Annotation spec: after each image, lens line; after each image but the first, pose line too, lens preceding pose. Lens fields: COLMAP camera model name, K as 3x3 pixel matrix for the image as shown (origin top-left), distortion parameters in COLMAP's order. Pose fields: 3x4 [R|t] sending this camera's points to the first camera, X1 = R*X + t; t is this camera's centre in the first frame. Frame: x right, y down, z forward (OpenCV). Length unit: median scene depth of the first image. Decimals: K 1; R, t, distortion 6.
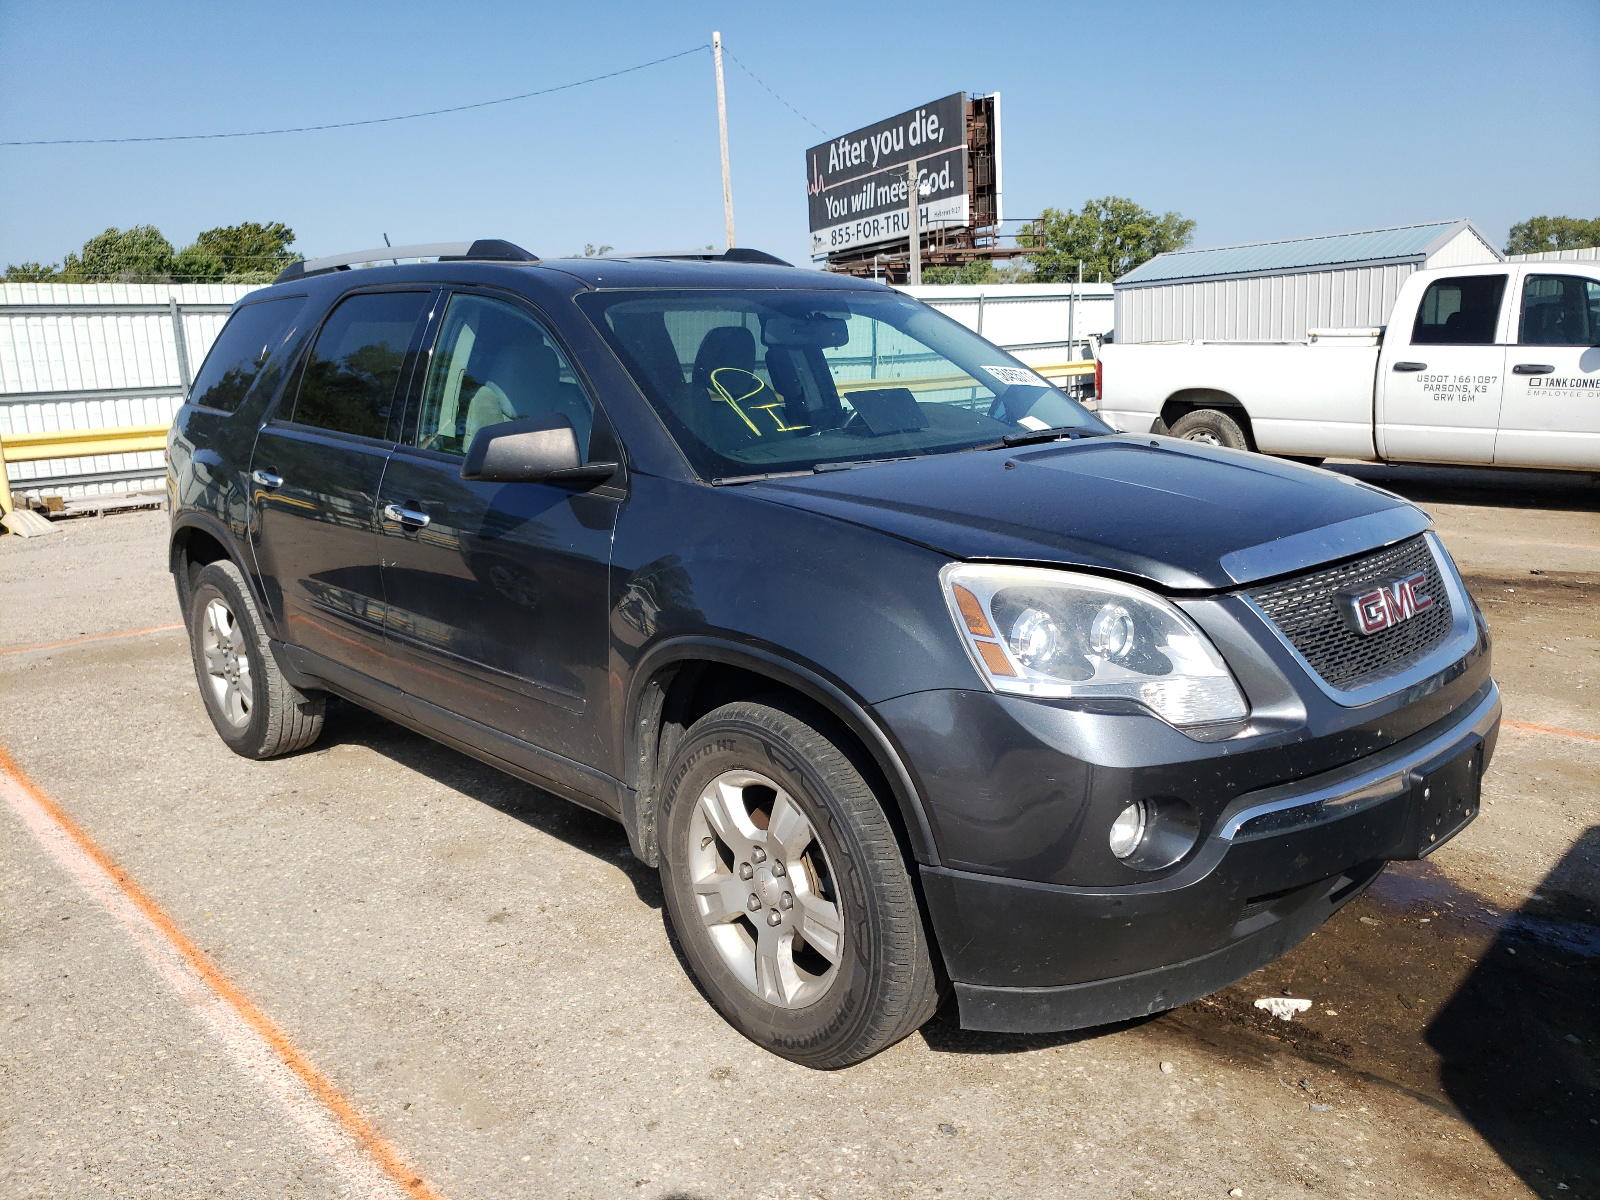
lens RADIAL K [[1233.5, 0, 807.6], [0, 1233.5, 599.2], [0, 0, 1]] dist [-0.010030, 0.014878]
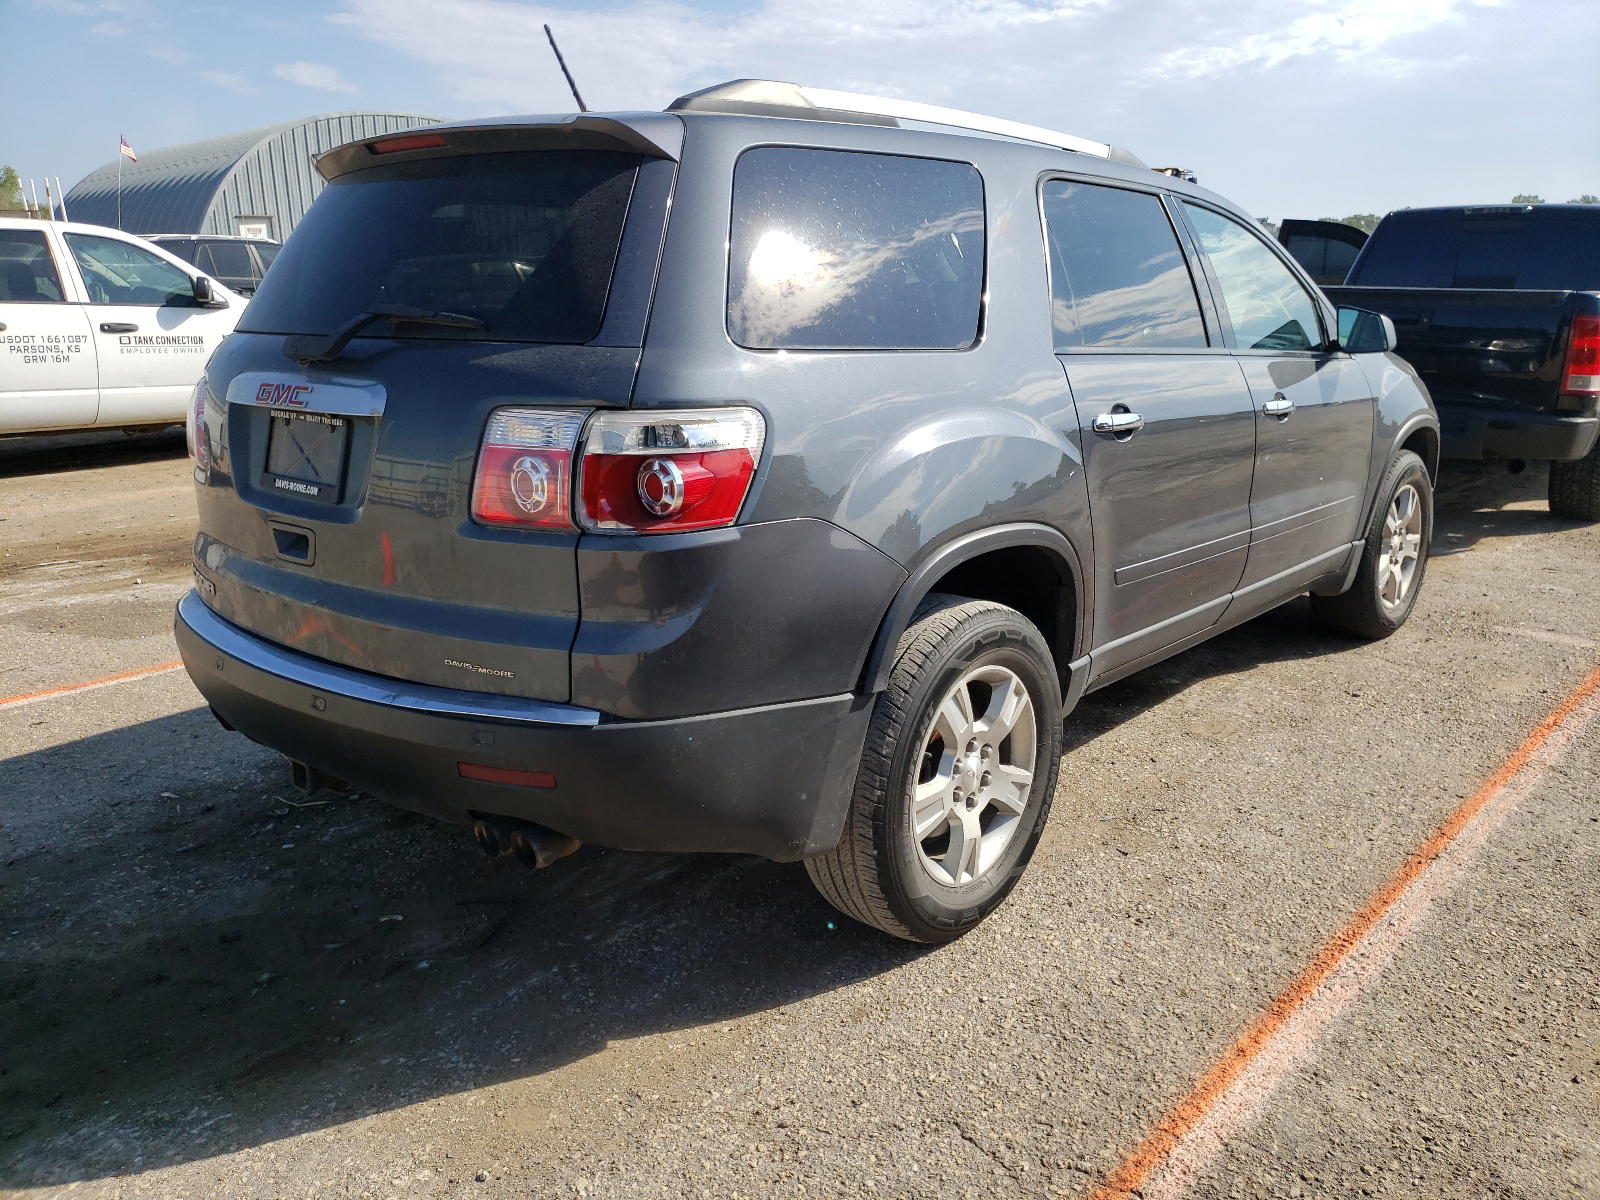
lens RADIAL K [[1233.5, 0, 802.7], [0, 1233.5, 612.0], [0, 0, 1]] dist [-0.010030, 0.014878]
pose [[-0.083142, -0.222875, 0.971295, -0.488025], [0.205791, 0.949821, 0.235563, -0.084992], [-0.975058, 0.219469, -0.033104, 0.522509]]
